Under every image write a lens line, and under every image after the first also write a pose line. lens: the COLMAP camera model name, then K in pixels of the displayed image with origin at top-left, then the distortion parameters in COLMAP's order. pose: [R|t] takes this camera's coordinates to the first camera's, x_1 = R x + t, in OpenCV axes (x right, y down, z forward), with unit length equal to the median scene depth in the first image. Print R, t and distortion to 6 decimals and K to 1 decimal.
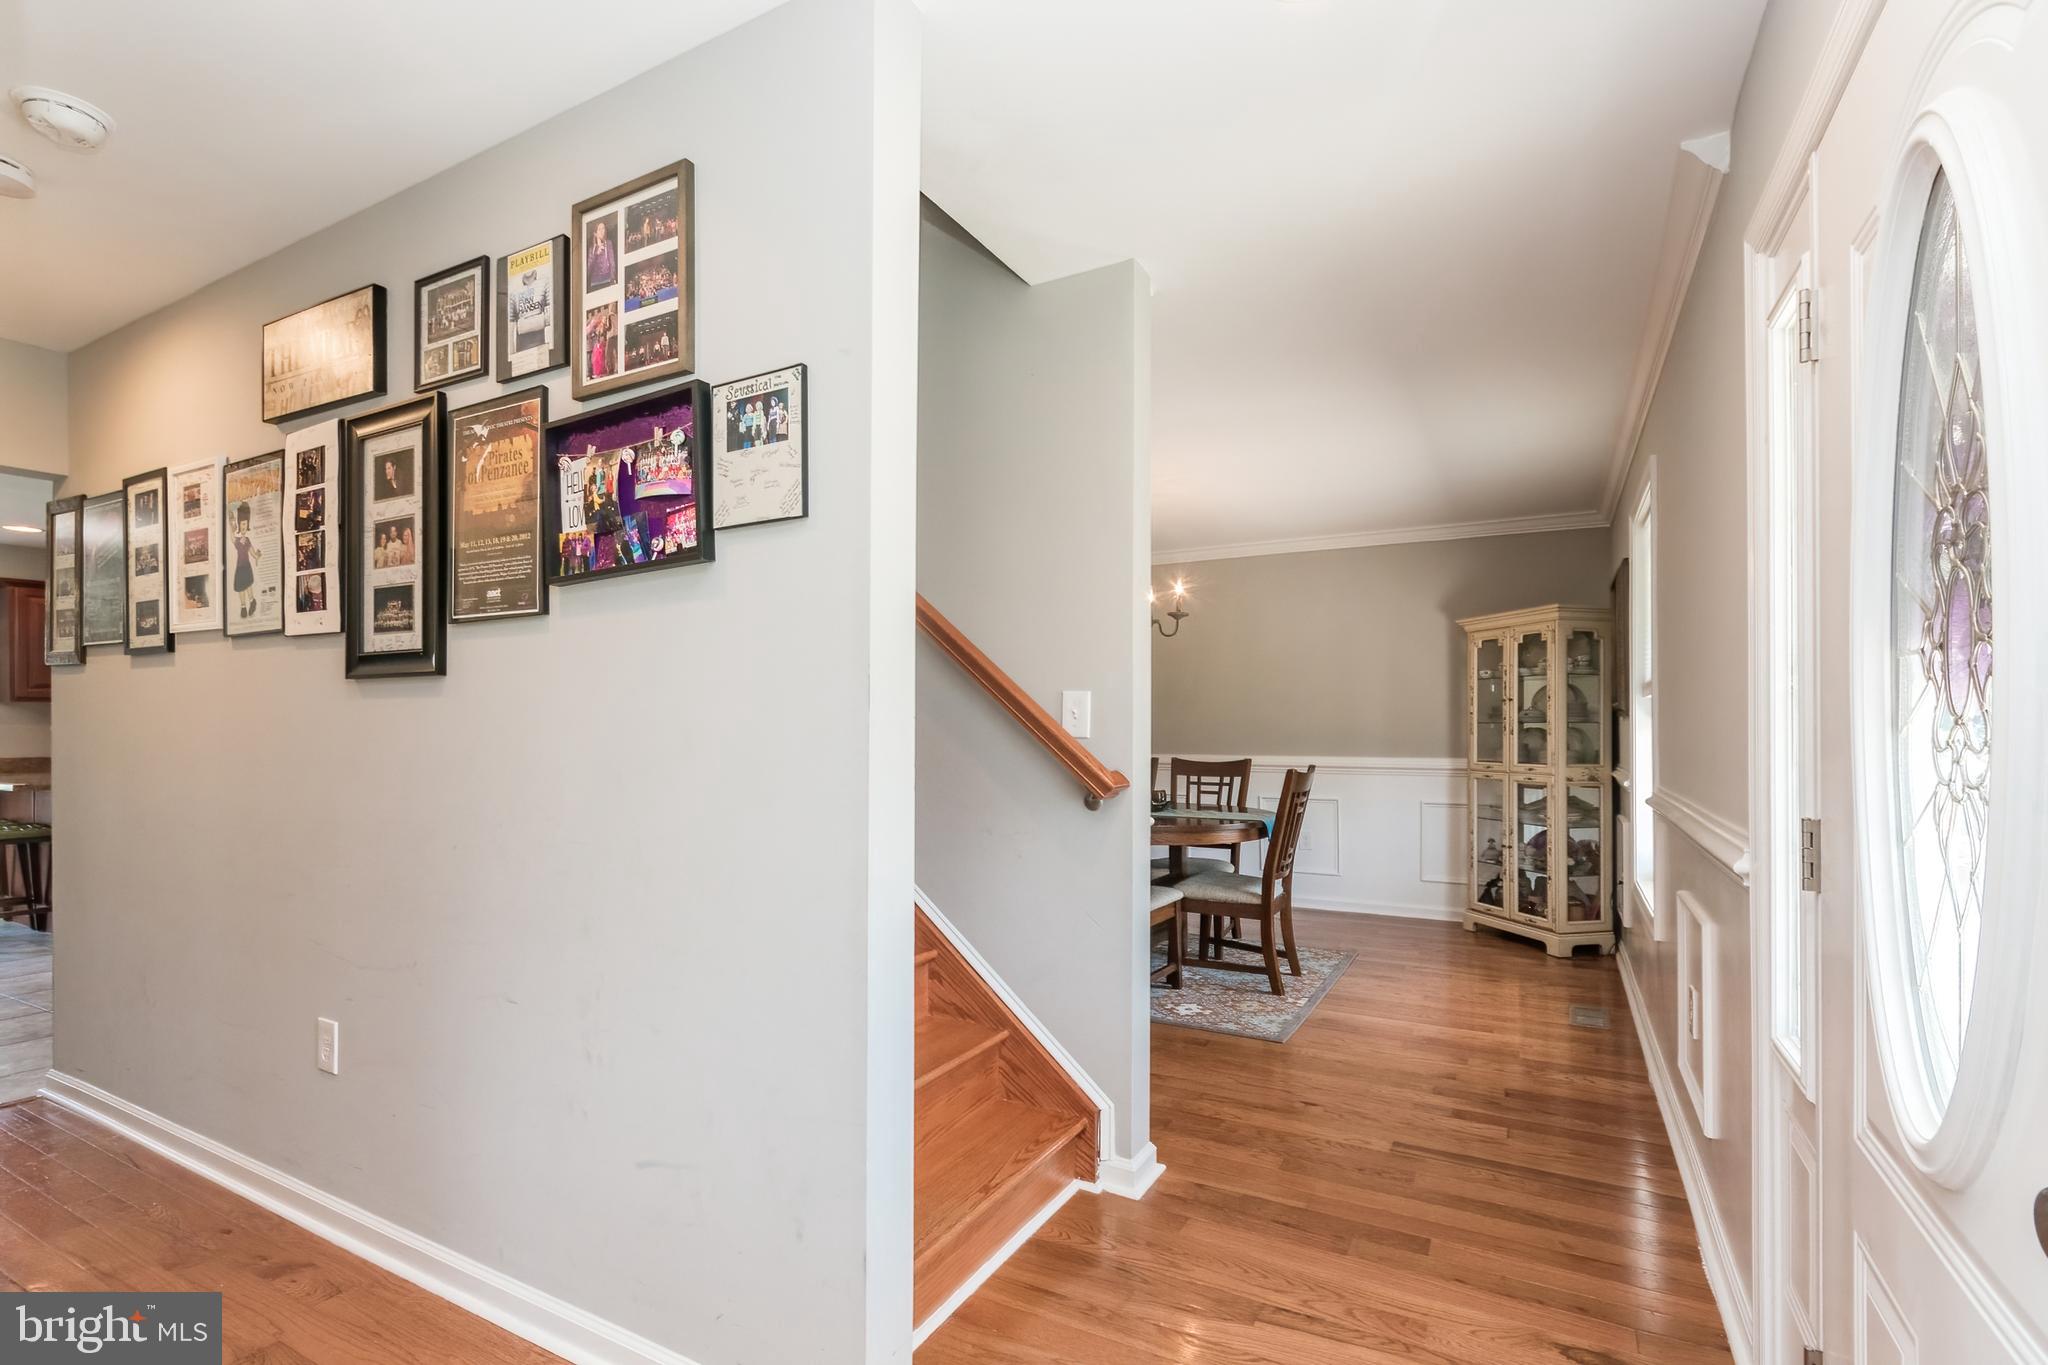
lens RADIAL K [[905.6, 0, 927.4], [0, 905.6, 727.9], [0, 0, 1]] dist [0.006727, -0.000633]
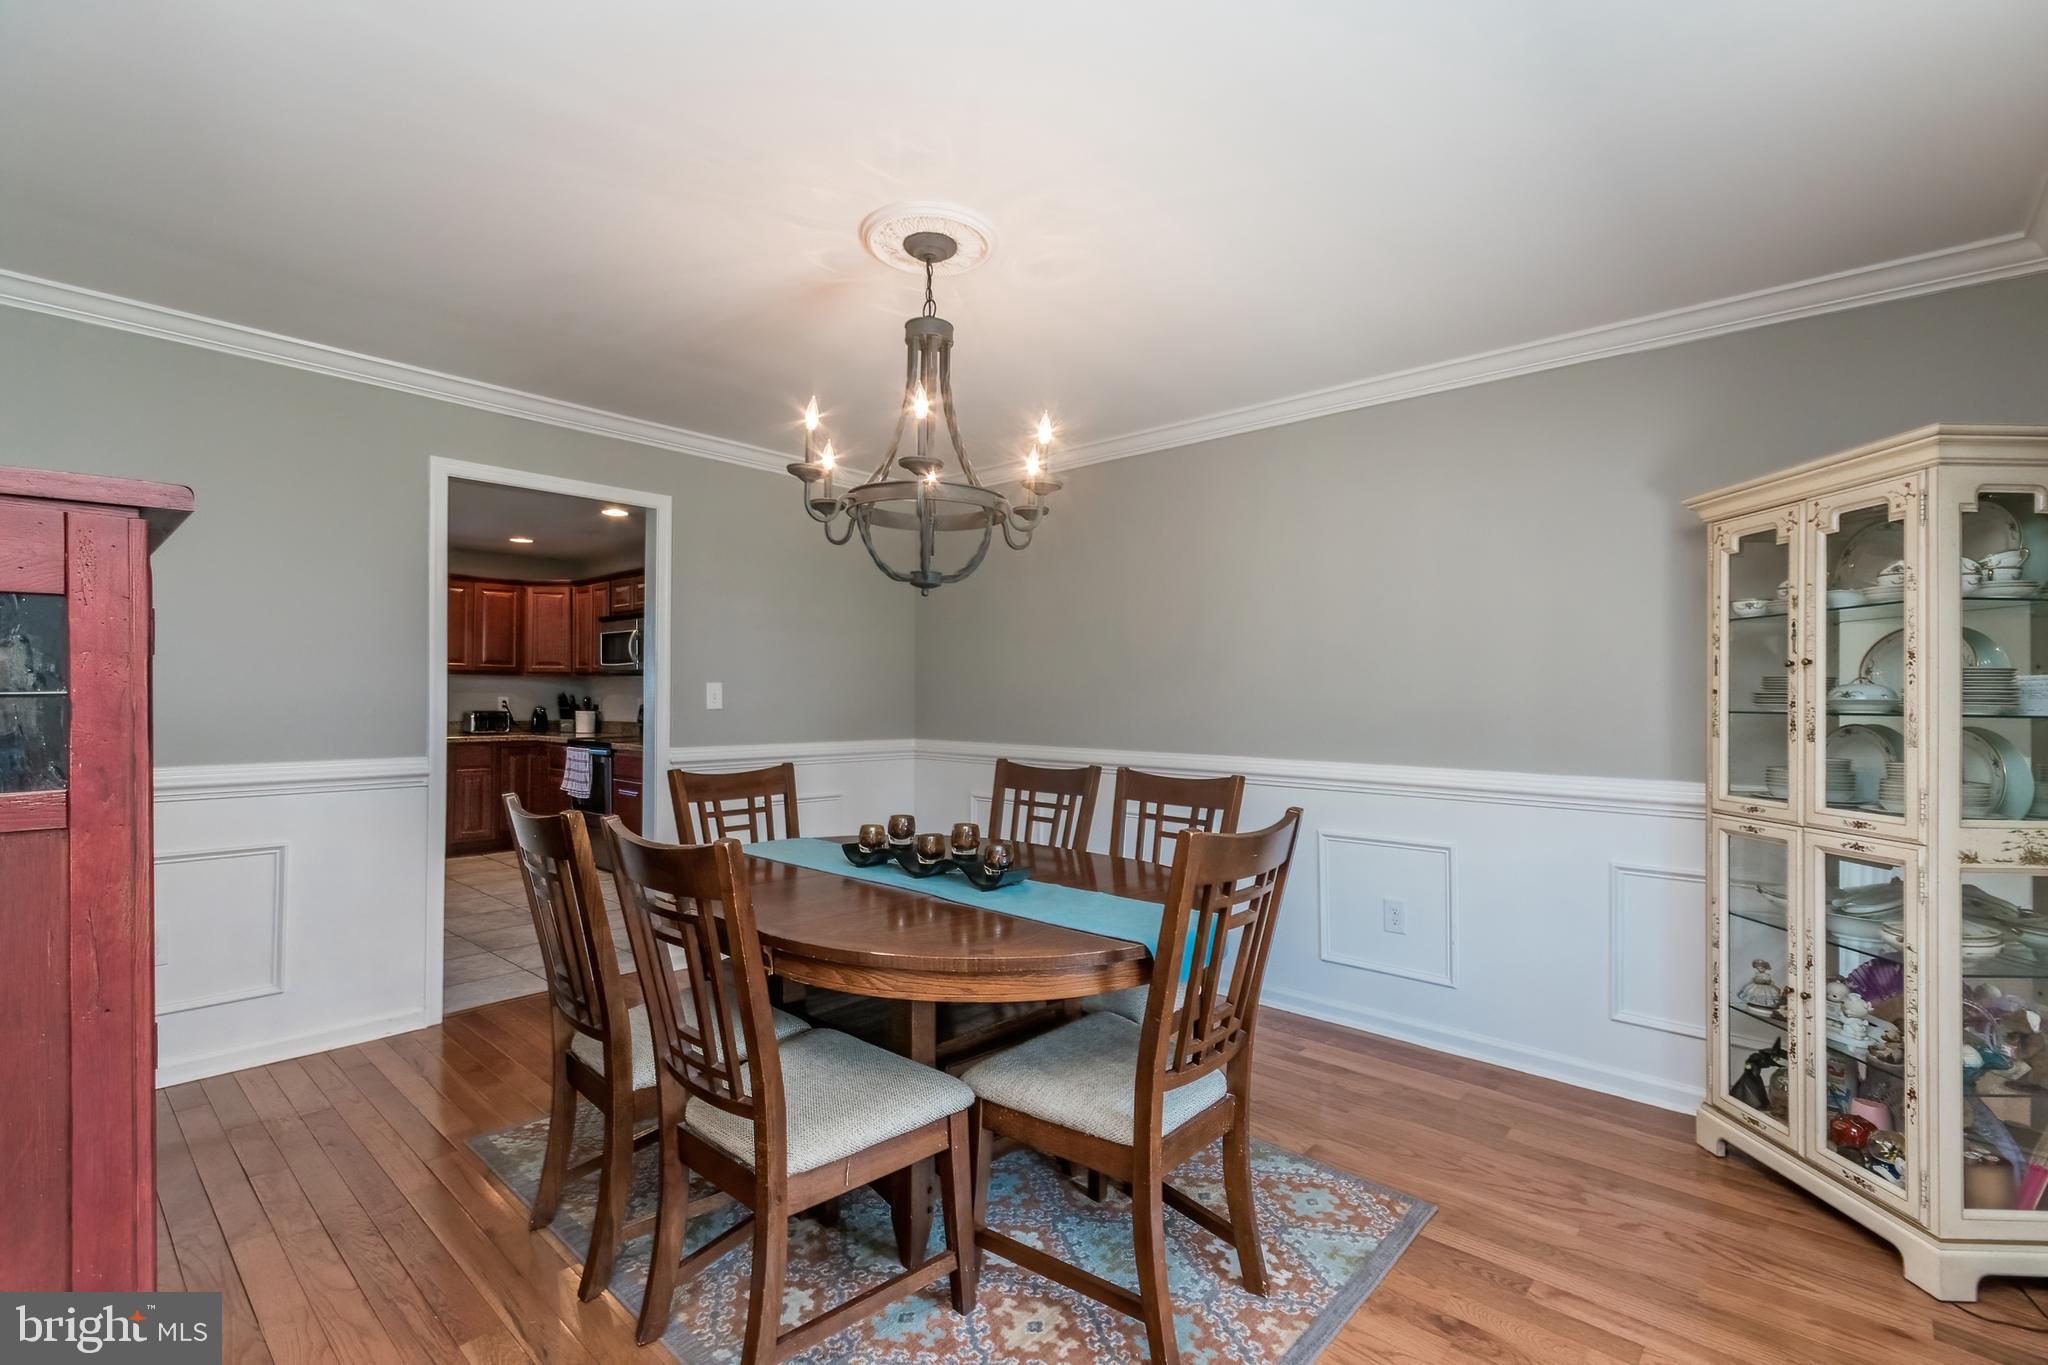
lens RADIAL K [[905.6, 0, 1016.7], [0, 905.6, 688.3], [0, 0, 1]] dist [0.006727, -0.000633]
pose [[0.988961, 0.008893, -0.147909, 0.322071], [-0.010348, 0.999905, -0.009069, -0.010365], [0.147815, 0.010500, 0.988959, 0.497453]]
